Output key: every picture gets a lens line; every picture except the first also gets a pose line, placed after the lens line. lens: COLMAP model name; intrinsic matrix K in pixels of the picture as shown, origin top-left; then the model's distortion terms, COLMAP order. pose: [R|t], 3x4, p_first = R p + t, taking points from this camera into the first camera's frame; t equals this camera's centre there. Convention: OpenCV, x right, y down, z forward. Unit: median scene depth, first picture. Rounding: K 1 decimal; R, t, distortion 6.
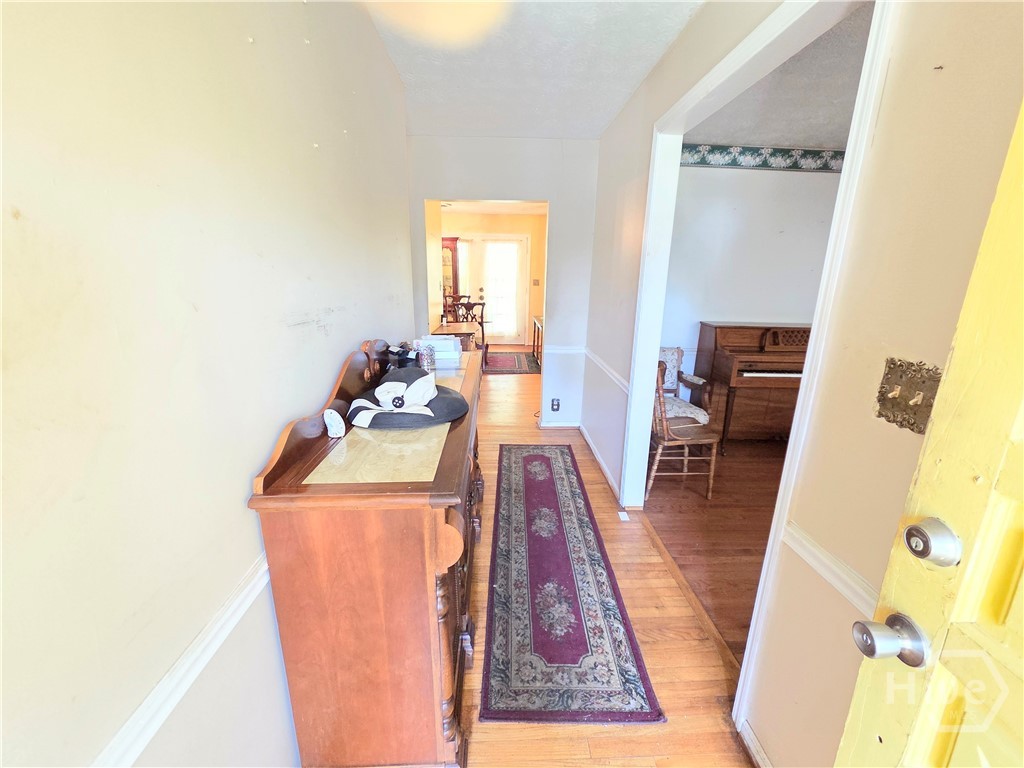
lens RADIAL K [[418.1, 0, 517.6], [0, 418.1, 383.3], [0, 0, 1]] dist [0.001784, -0.000768]
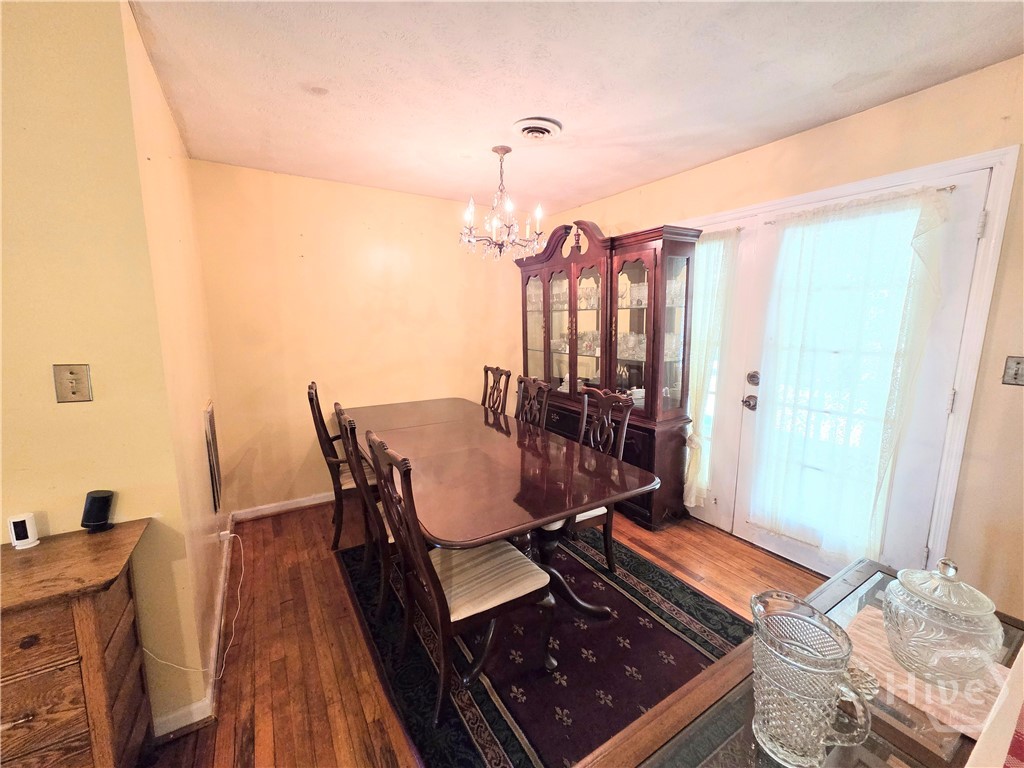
lens RADIAL K [[418.1, 0, 517.6], [0, 418.1, 383.3], [0, 0, 1]] dist [0.001784, -0.000768]
pose [[0.488795, 0.115548, -0.864713, 0.104097], [-0.206630, 0.978320, 0.013927, -0.191033], [0.847575, 0.171869, 0.502073, 0.701788]]
